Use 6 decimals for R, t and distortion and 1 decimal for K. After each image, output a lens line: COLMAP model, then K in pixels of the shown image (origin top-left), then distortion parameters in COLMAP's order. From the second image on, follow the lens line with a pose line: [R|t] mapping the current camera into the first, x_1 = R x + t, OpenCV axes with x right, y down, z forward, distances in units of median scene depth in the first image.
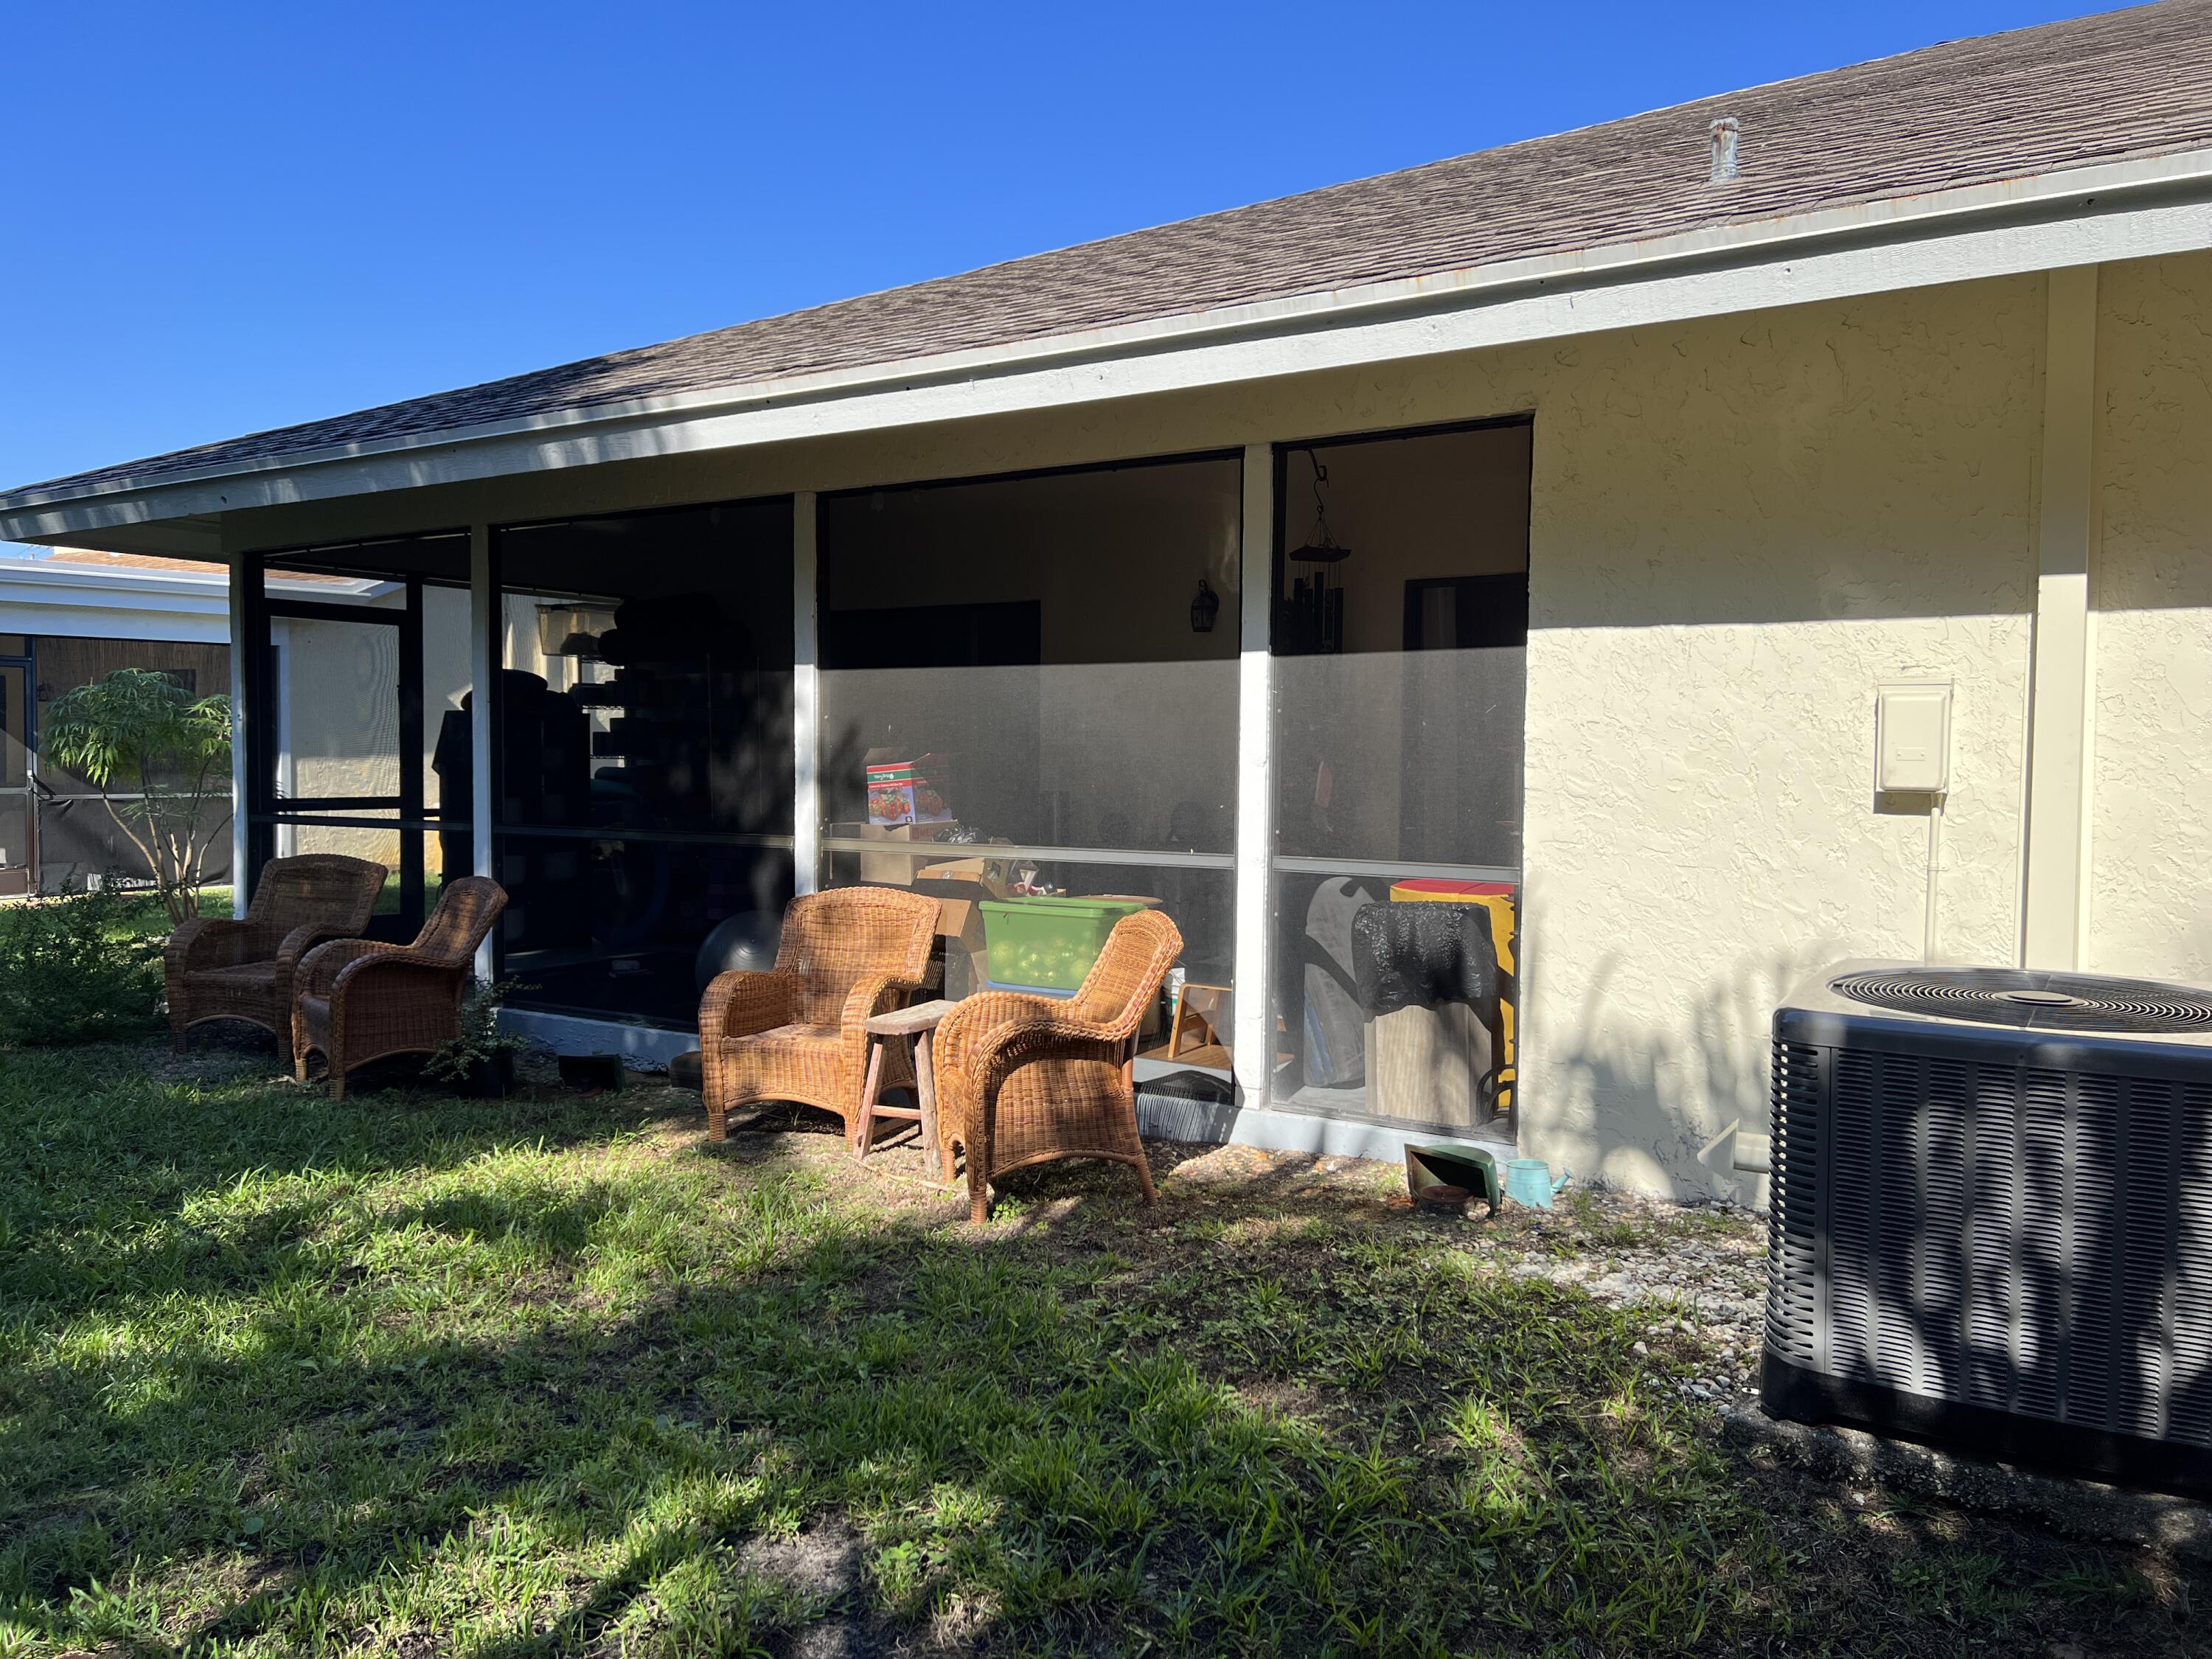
lens RADIAL K [[1661.6, 0, 1117.8], [0, 1661.6, 826.4], [0, 0, 1]] dist [0.062221, -0.070455]
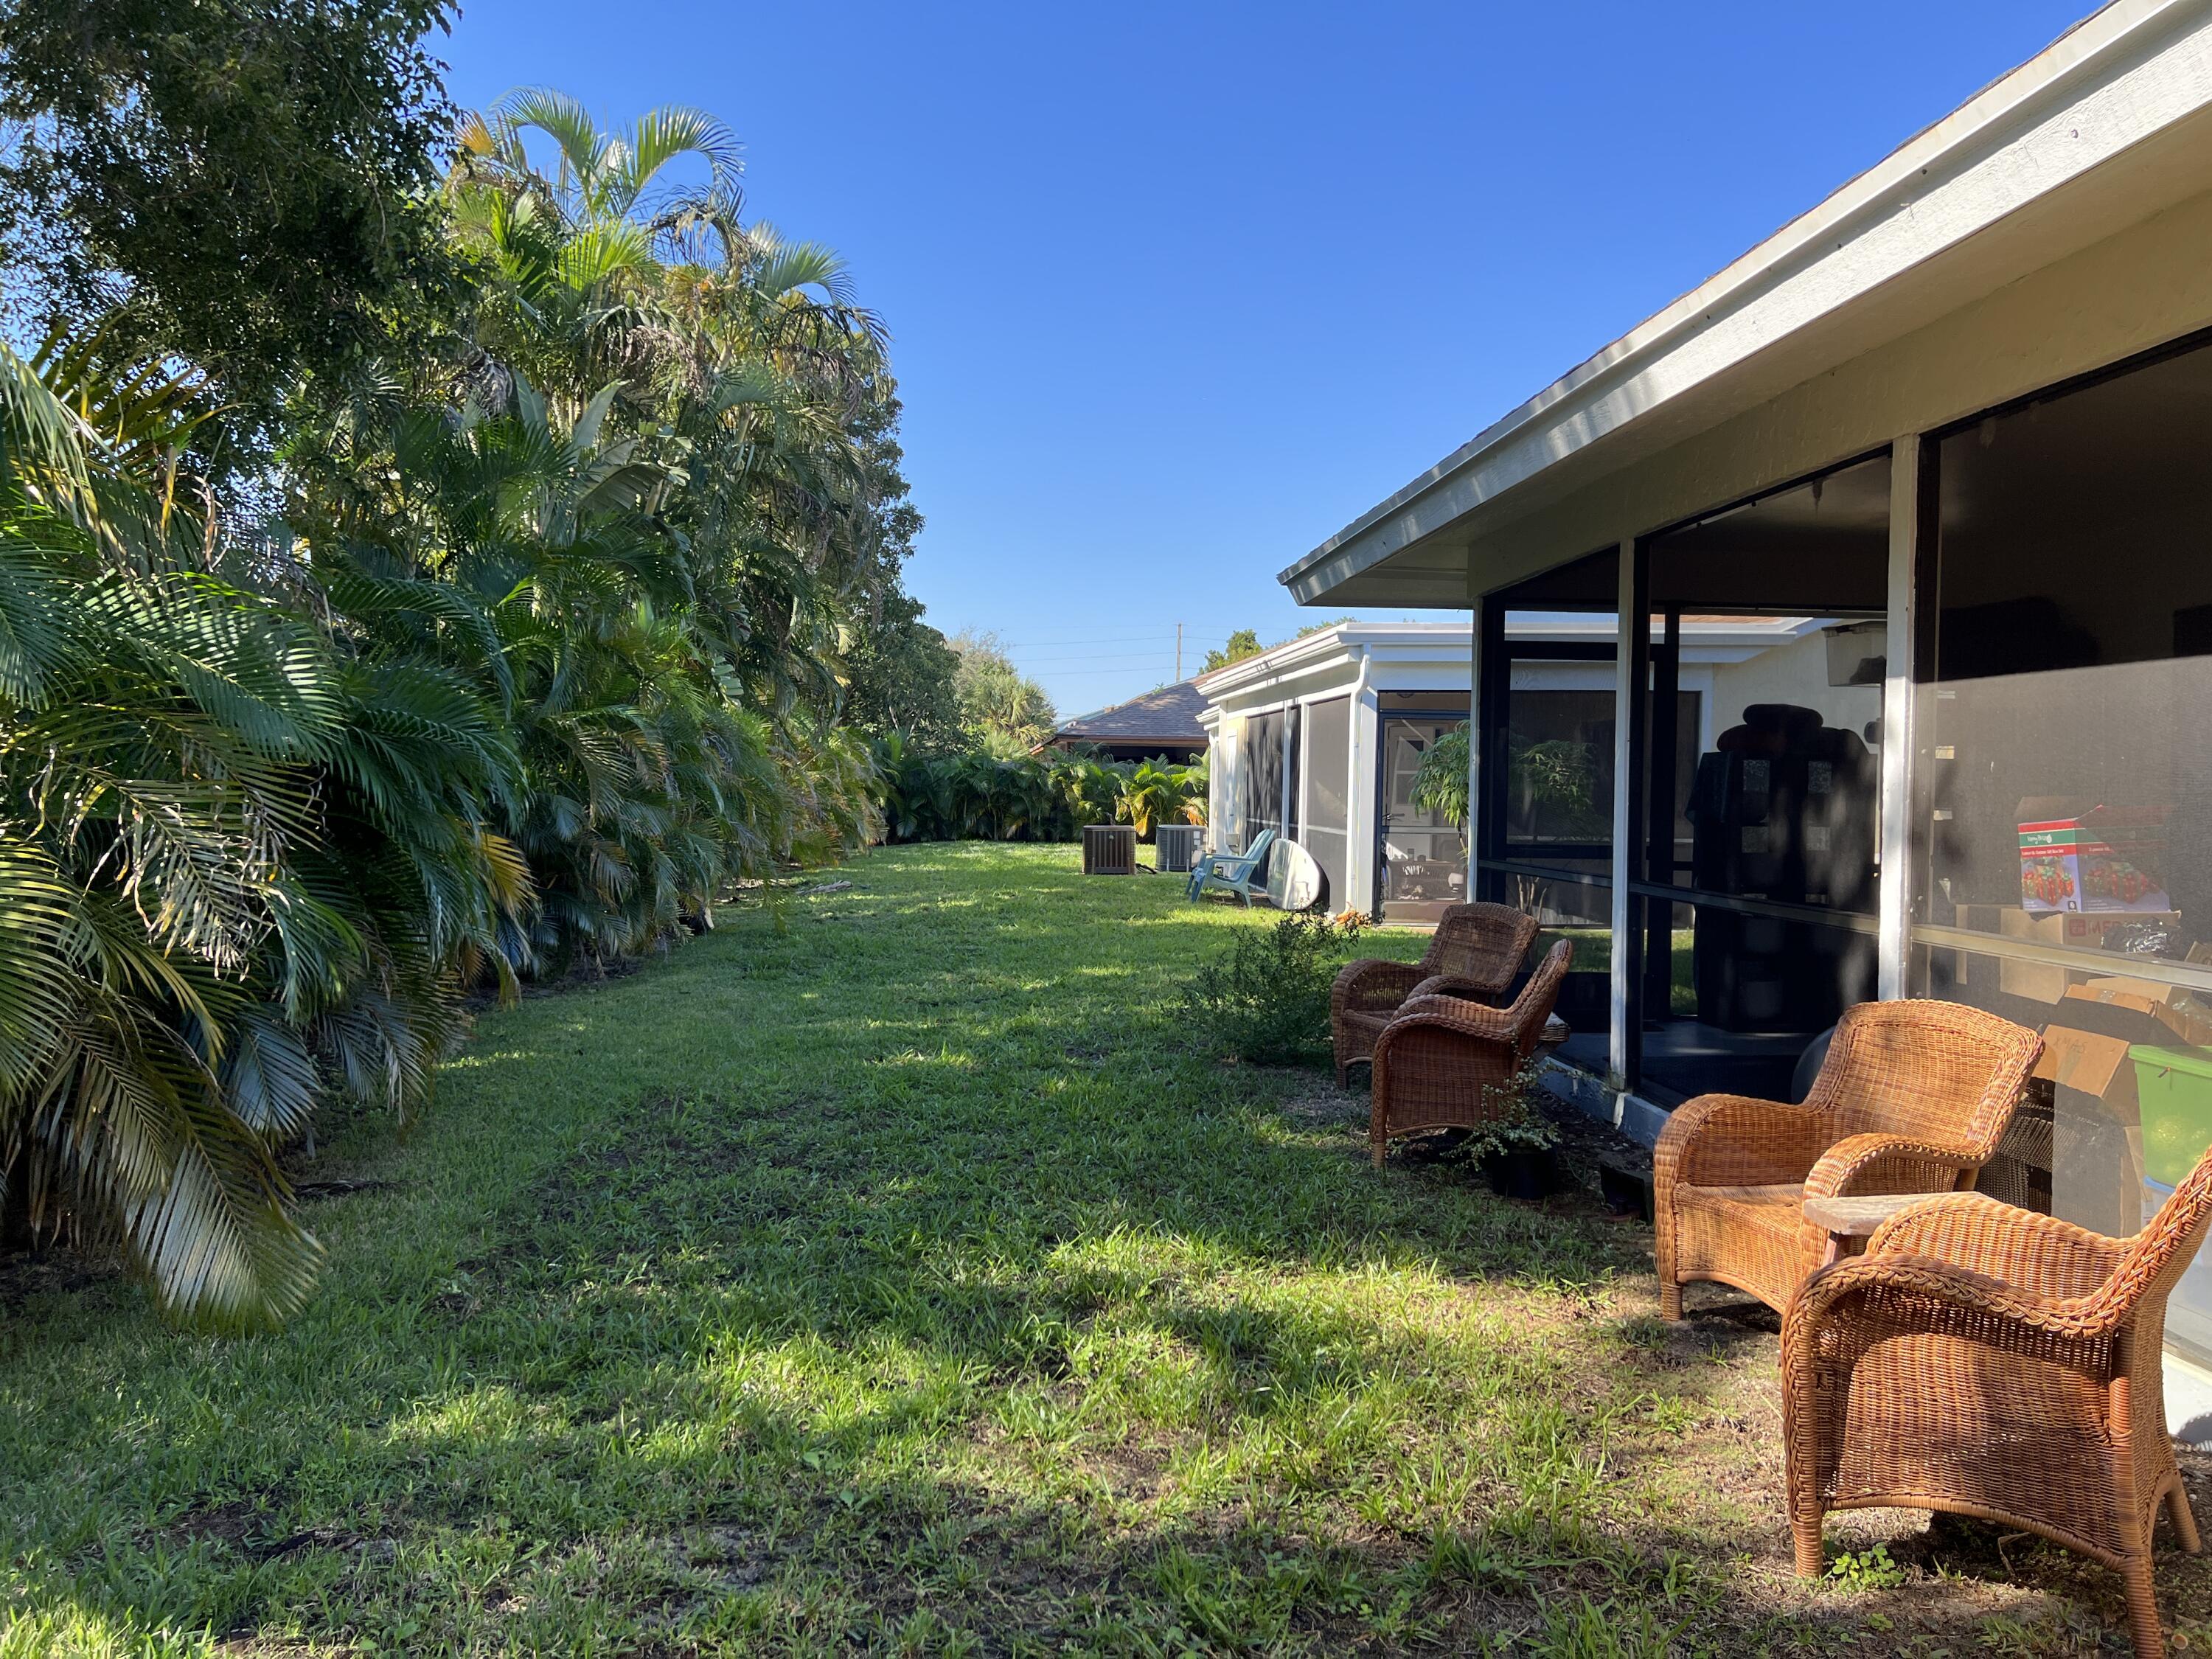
lens RADIAL K [[1661.6, 0, 1103.8], [0, 1661.6, 831.1], [0, 0, 1]] dist [0.062221, -0.070455]
pose [[0.606445, 0.024549, -0.794746, 0.177700], [-0.044715, 0.998994, -0.003263, -0.014771], [0.793867, 0.037516, 0.606933, 0.301076]]
